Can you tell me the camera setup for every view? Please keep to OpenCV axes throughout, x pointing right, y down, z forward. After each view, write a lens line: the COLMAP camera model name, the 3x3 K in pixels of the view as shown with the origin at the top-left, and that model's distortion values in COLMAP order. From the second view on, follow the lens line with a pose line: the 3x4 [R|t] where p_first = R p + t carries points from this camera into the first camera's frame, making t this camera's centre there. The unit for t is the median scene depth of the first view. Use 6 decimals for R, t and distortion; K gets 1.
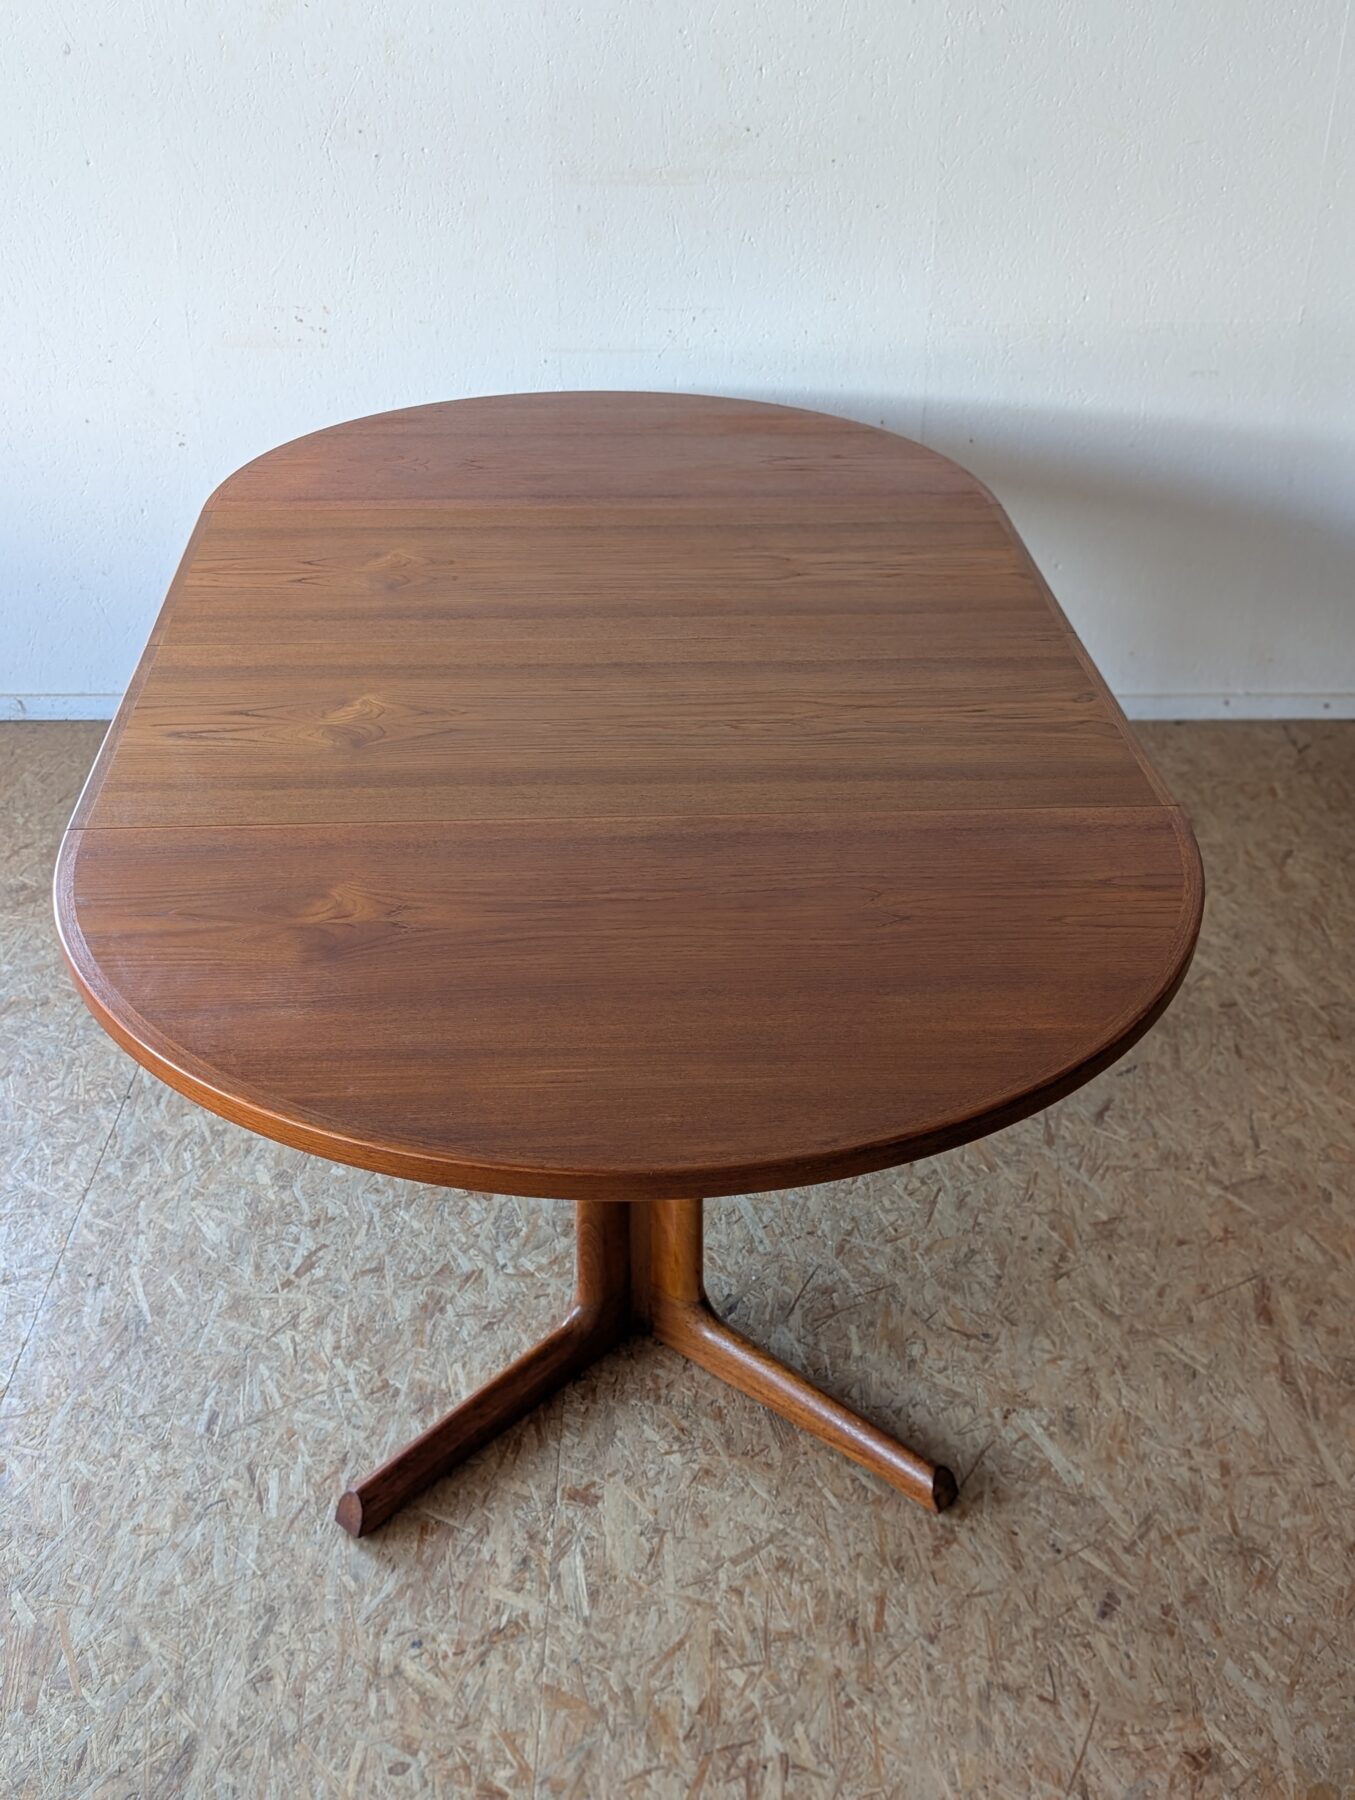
lens RADIAL K [[2018.0, 0, 725.9], [0, 2018.0, 908.4], [0, 0, 1]] dist [0.065330, -0.172706]
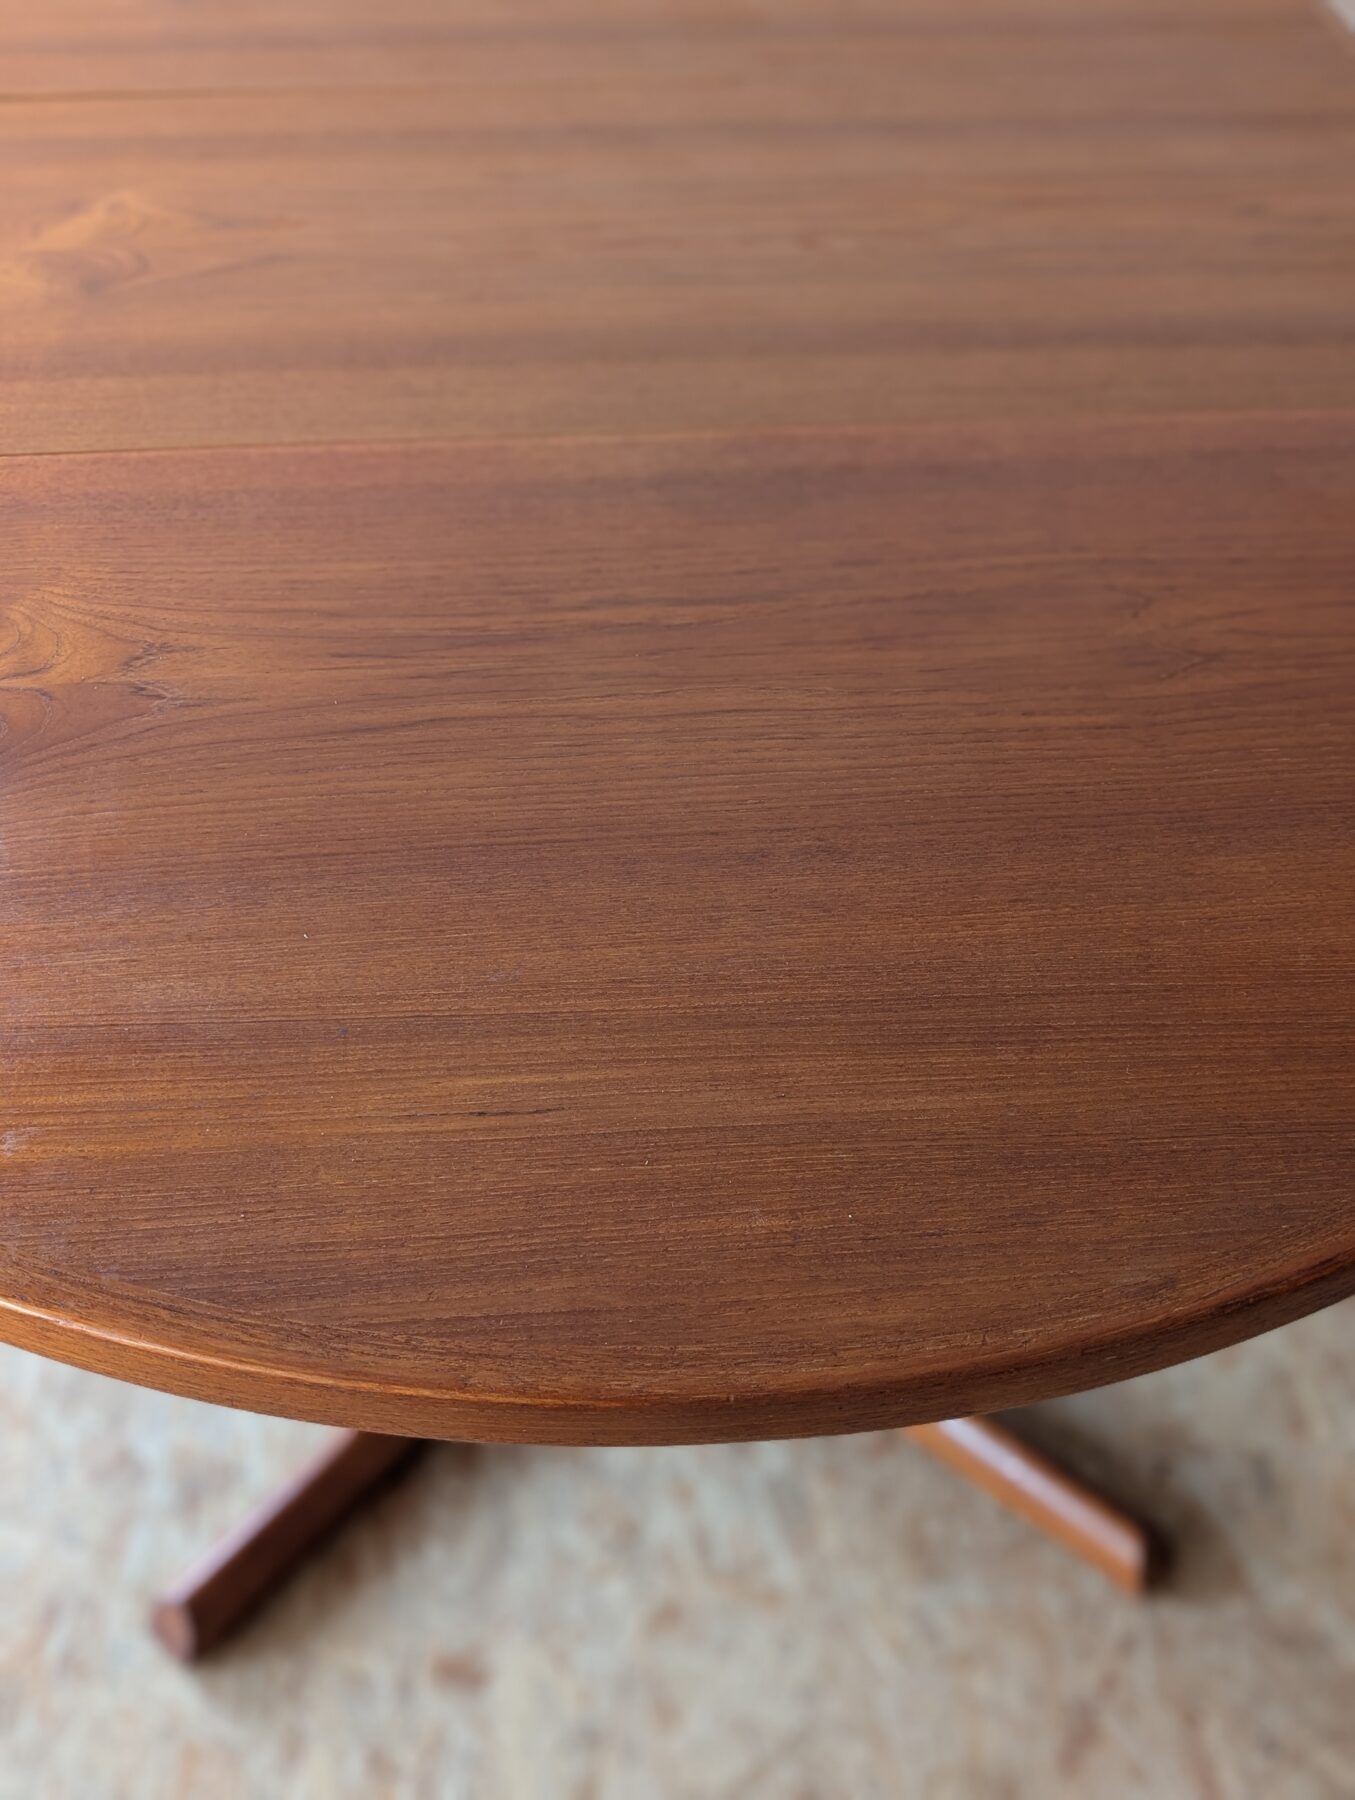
lens RADIAL K [[2015.4, 0, 677.5], [0, 2015.4, 900.0], [0, 0, 1]] dist [0.065011, -0.167102]
pose [[0.999888, -0.014568, 0.003359, -0.039250], [0.013485, 0.975824, 0.218143, -0.044663], [-0.006456, -0.218074, 0.975911, 0.515012]]
